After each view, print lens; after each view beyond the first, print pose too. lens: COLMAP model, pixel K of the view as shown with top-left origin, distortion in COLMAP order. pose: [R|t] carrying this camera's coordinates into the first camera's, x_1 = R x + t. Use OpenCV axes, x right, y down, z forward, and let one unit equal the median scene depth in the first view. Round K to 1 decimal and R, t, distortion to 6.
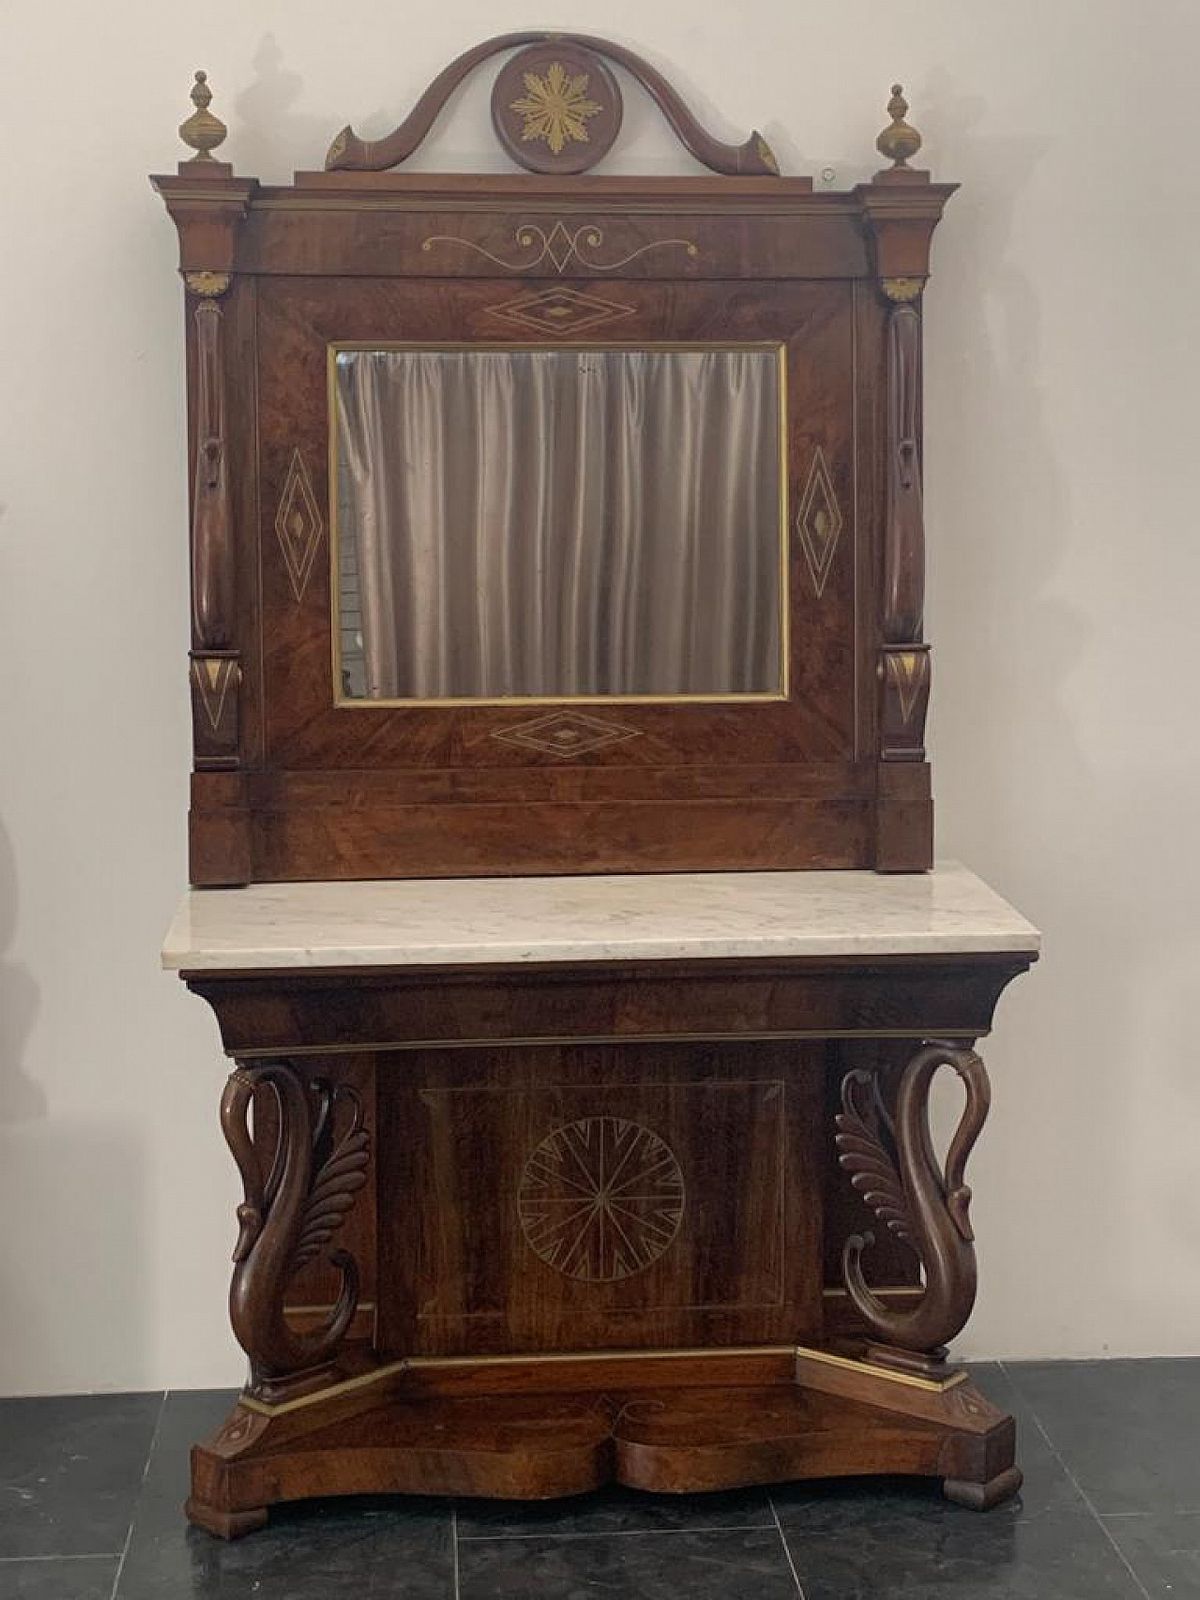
lens RADIAL K [[2394.7, 0, 636.3], [0, 2394.7, 757.7], [0, 0, 1]] dist [0.099061, 0.000000]
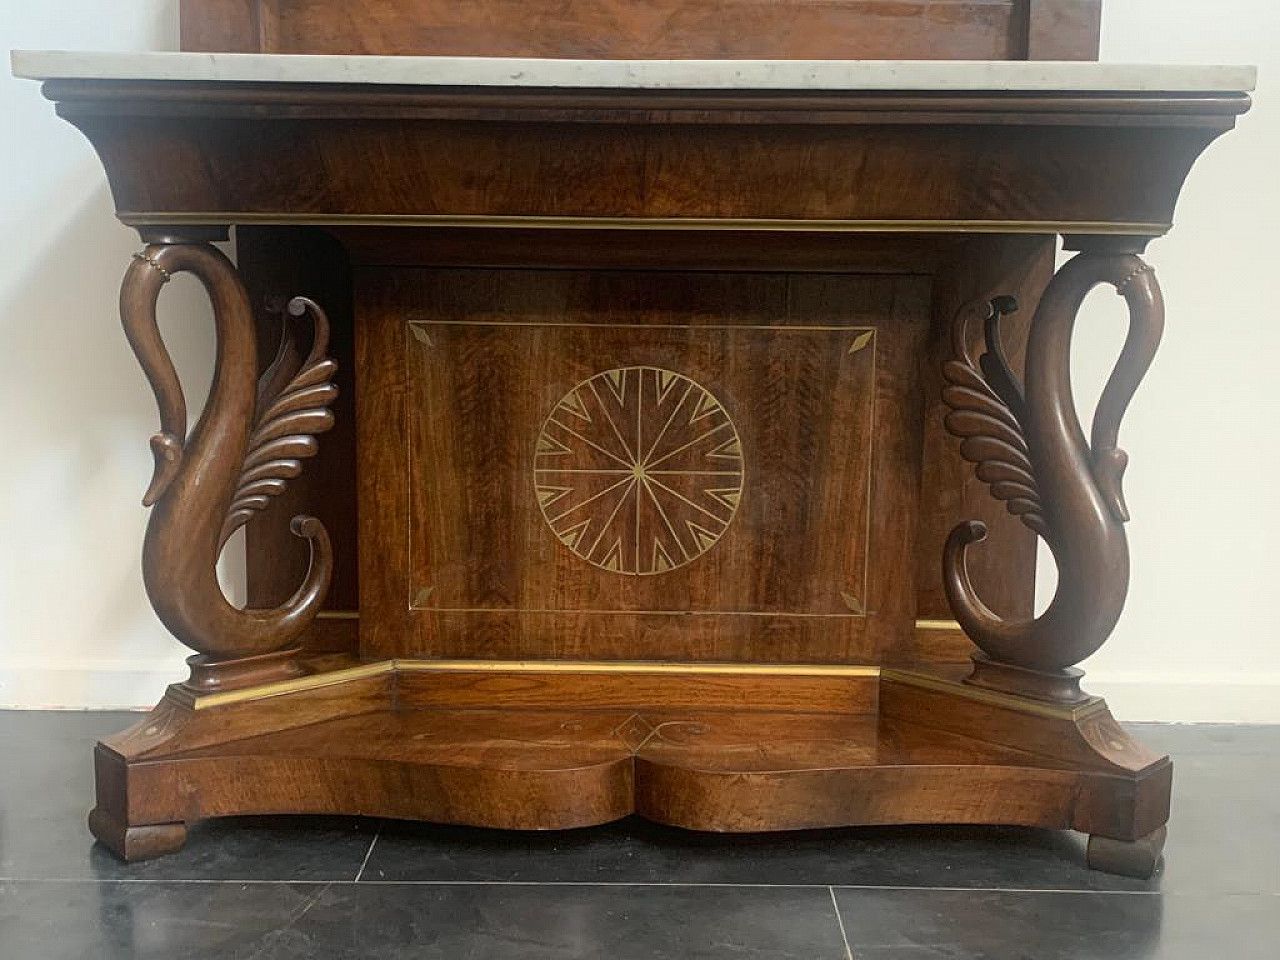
lens RADIAL K [[1562.4, 0, 642.3], [0, 1562.4, 495.0], [0, 0, 1]] dist [0.159778, 0.000000]
pose [[0.995348, 0.029721, -0.091642, 0.033662], [-0.025414, 0.998533, 0.047813, 0.162970], [0.092929, -0.045261, 0.994644, 0.473659]]
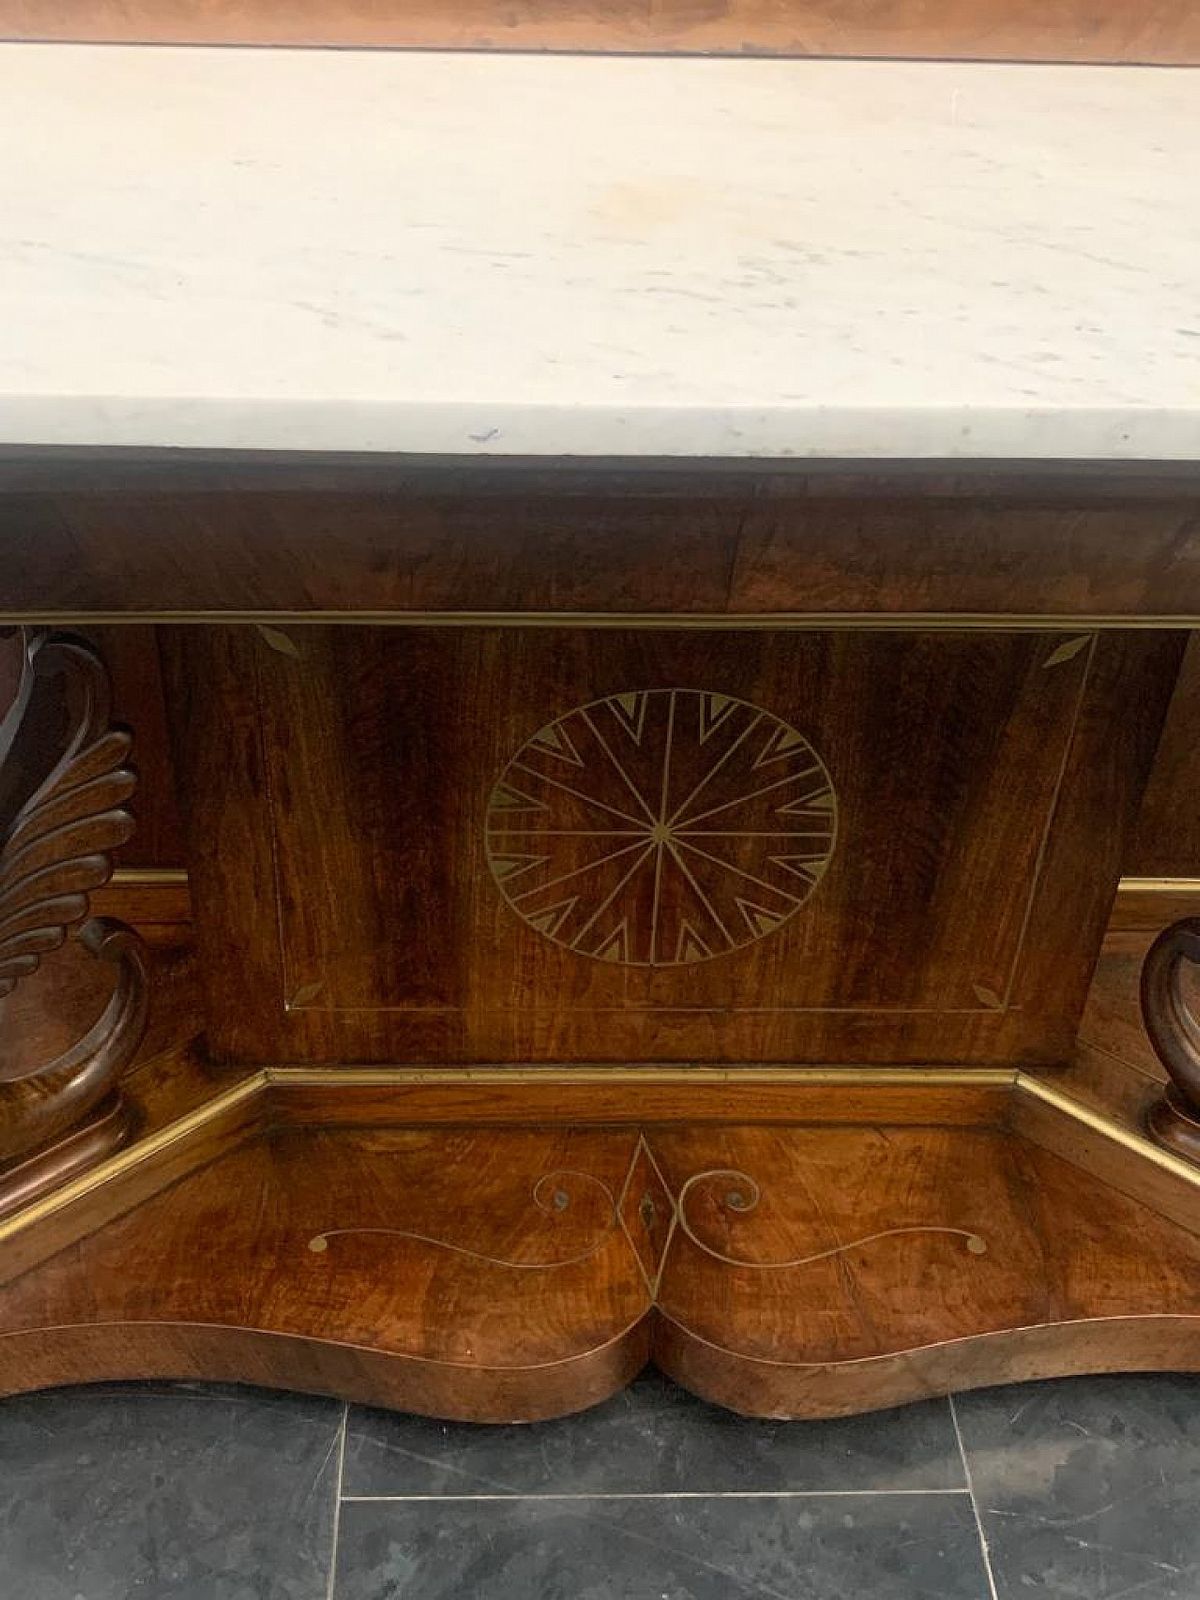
lens RADIAL K [[1779.9, 0, 596.1], [0, 1779.9, 798.8], [0, 0, 1]] dist [0.131062, 0.000000]
pose [[0.997936, 0.061995, -0.016768, -0.021353], [-0.045027, 0.861560, 0.505654, 0.000630], [0.045795, -0.503855, 0.862573, 0.684146]]
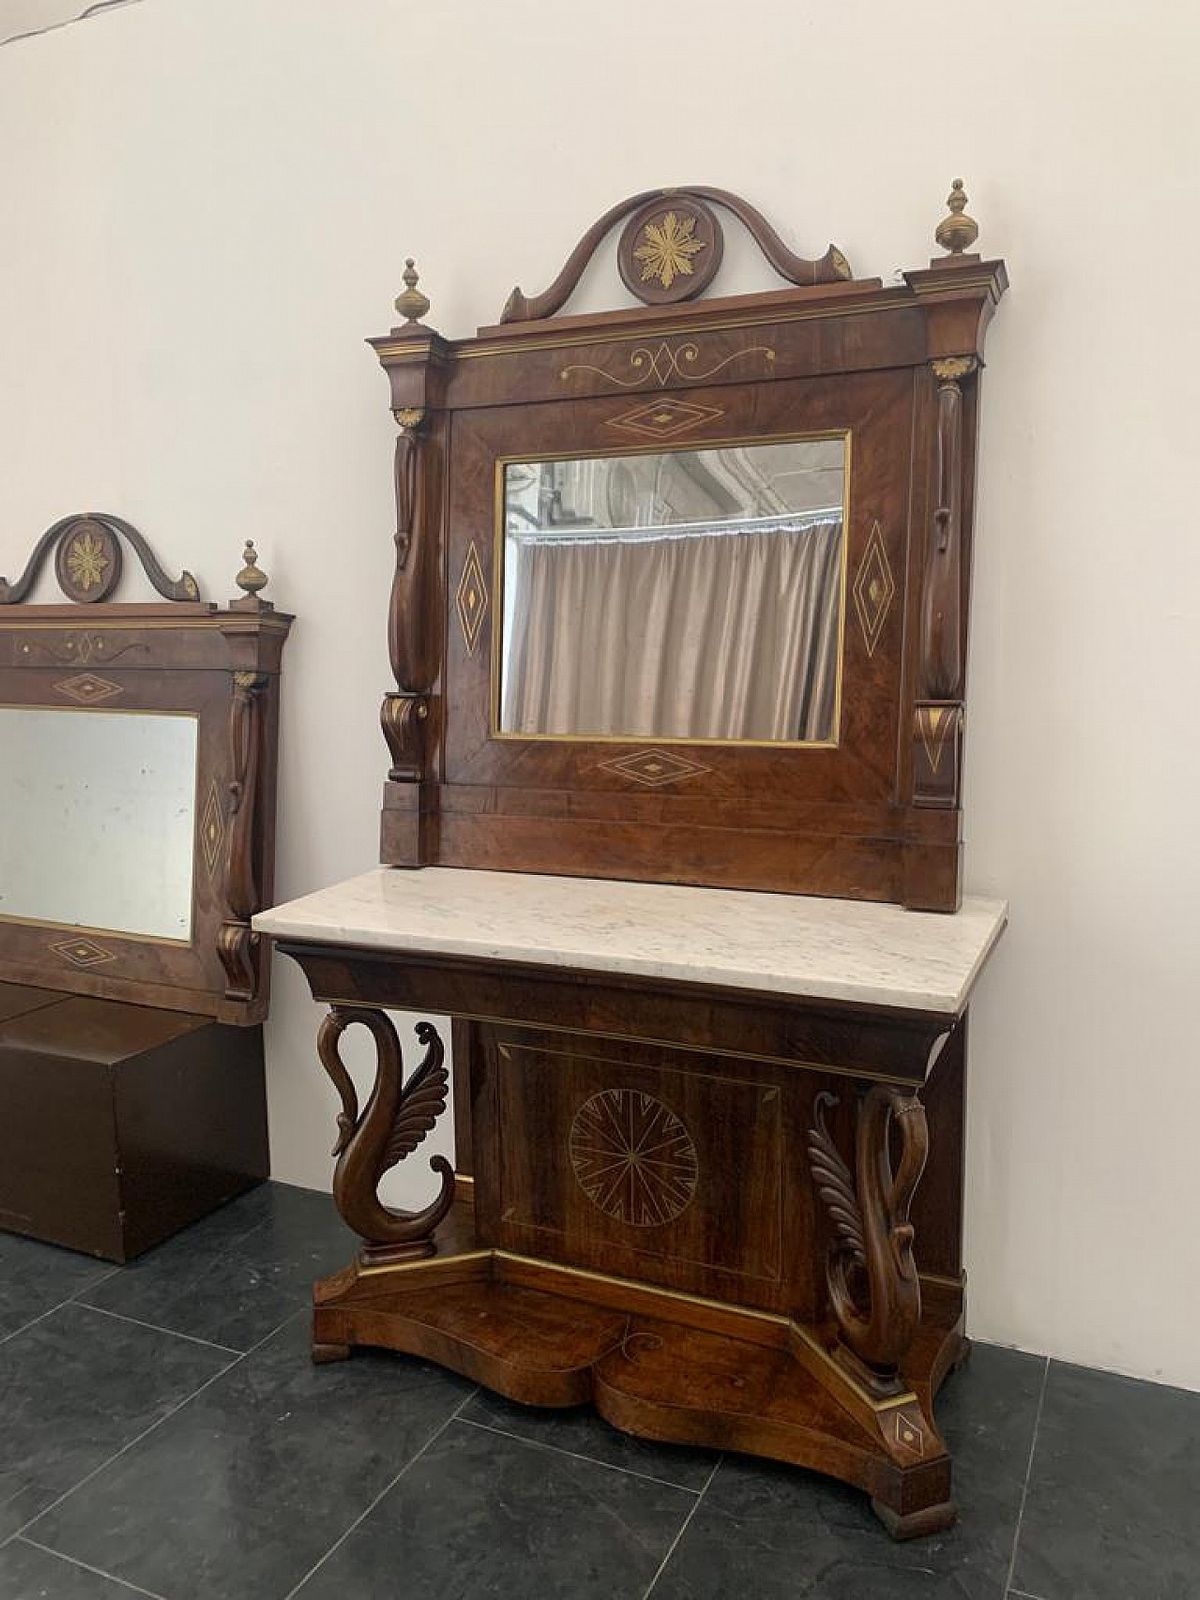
lens RADIAL K [[1222.0, 0, 617.6], [0, 1222.0, 777.1], [0, 0, 1]] dist [0.032540, -0.034764]
pose [[0.868891, 0.053782, -0.492073, 0.263037], [-0.048180, 0.998549, 0.024063, -0.019025], [0.492653, 0.002800, 0.870221, 0.455201]]
